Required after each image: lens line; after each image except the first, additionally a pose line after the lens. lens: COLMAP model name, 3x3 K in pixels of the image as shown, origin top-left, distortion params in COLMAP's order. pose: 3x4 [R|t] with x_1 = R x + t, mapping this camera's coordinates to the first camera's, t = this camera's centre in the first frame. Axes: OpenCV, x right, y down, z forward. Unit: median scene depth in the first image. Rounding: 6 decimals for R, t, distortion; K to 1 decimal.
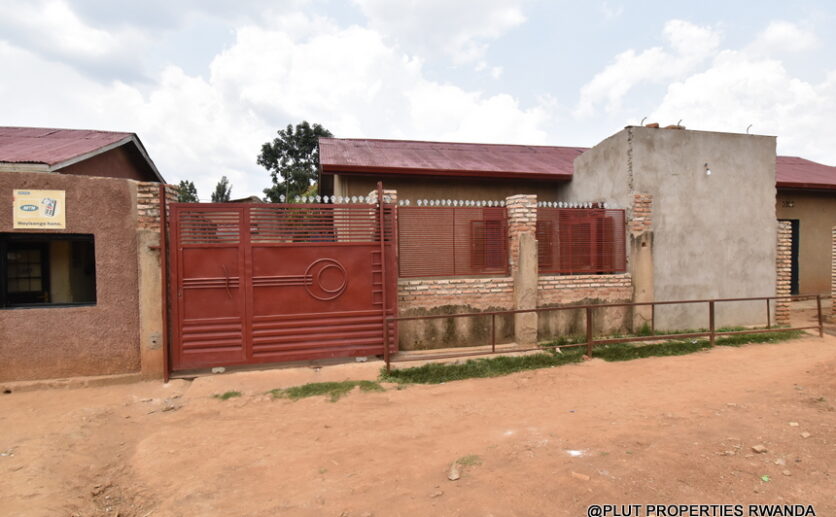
lens RADIAL K [[428.2, 0, 418.0], [0, 428.2, 258.5], [0, 0, 1]] dist [-0.004176, -0.001066]
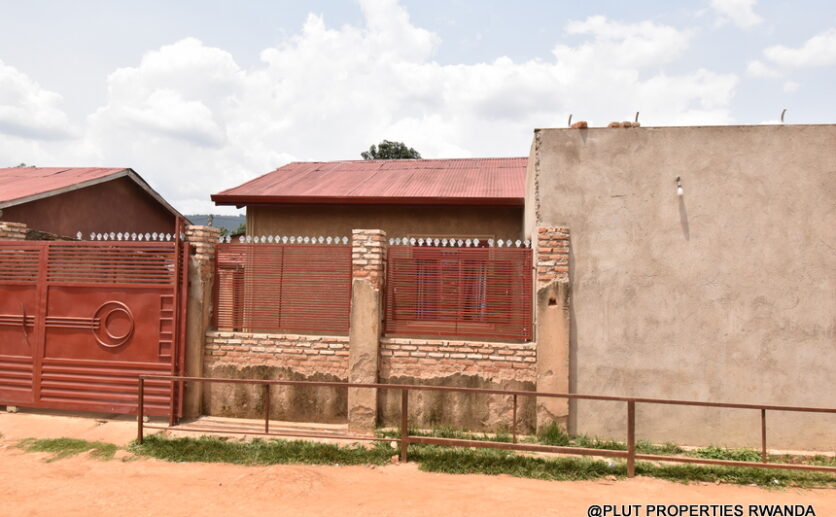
lens RADIAL K [[505.6, 0, 418.0], [0, 505.6, 258.5], [0, 0, 1]] dist [0.007466, -0.027142]
pose [[0.930250, 0.018312, -0.366469, 0.640674], [-0.043371, 0.997240, -0.060262, -0.044584], [0.364354, 0.071953, 0.928477, 0.190622]]
